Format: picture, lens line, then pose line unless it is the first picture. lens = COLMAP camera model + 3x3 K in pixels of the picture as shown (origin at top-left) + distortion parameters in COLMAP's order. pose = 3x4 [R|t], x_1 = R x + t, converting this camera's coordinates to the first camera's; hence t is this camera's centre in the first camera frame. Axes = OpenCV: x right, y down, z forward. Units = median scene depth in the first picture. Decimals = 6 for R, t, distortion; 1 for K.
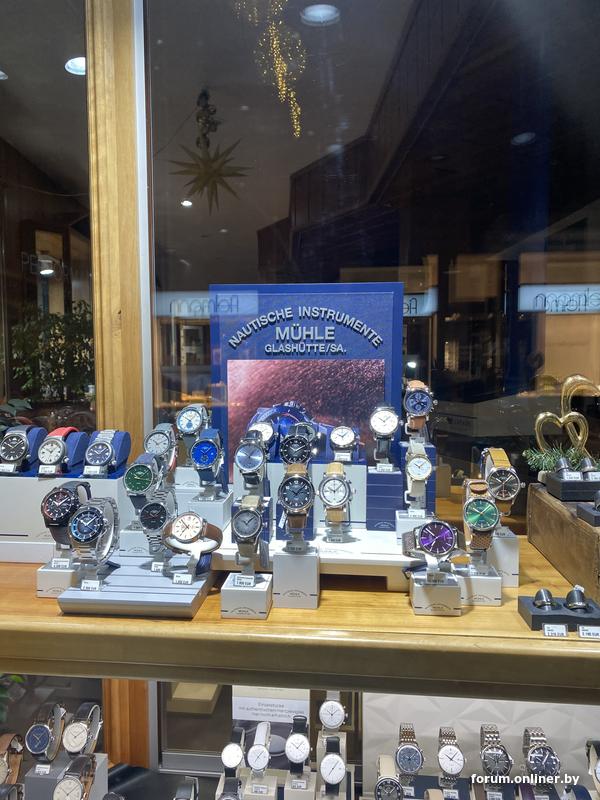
lens RADIAL K [[615.9, 0, 292.0], [0, 615.9, 408.5], [0, 0, 1]] dist [0.055962, -0.053093]
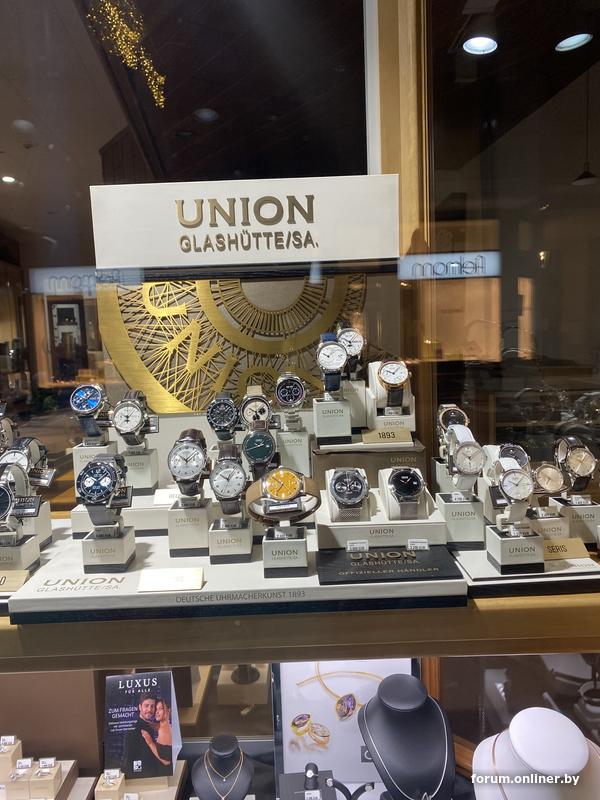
lens RADIAL K [[615.9, 0, 300.7], [0, 615.9, 401.3], [0, 0, 1]] dist [0.055962, -0.053093]
pose [[0.996284, -0.043464, 0.074352, 1.483064], [0.041014, 0.998574, 0.034175, 0.006455], [-0.075731, -0.030999, 0.996646, -0.126417]]
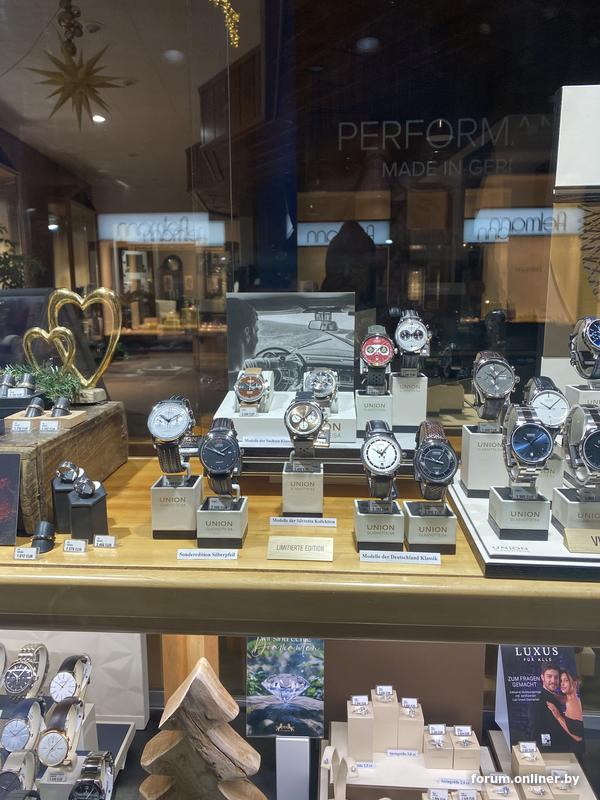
lens RADIAL K [[615.9, 0, 298.4], [0, 615.9, 396.6], [0, 0, 1]] dist [0.055962, -0.053093]
pose [[0.999688, -0.006543, 0.024111, 0.807316], [0.004227, 0.995481, 0.094869, 0.023354], [-0.024623, -0.094738, 0.995198, 0.031784]]
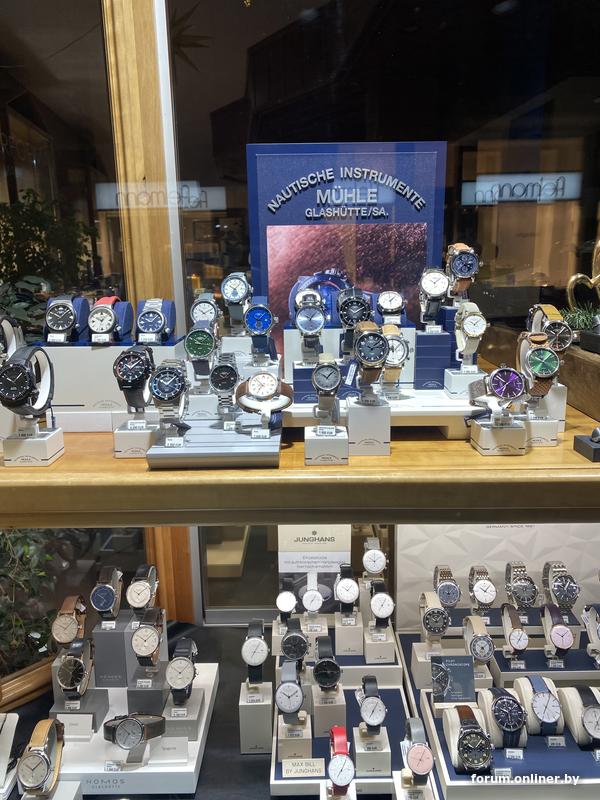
lens RADIAL K [[615.9, 0, 300.8], [0, 615.9, 399.3], [0, 0, 1]] dist [0.055962, -0.053093]
pose [[0.995519, -0.035125, 0.087793, -0.153667], [0.021980, 0.988976, 0.146432, 0.052503], [-0.091969, -0.143846, 0.985317, -0.011635]]
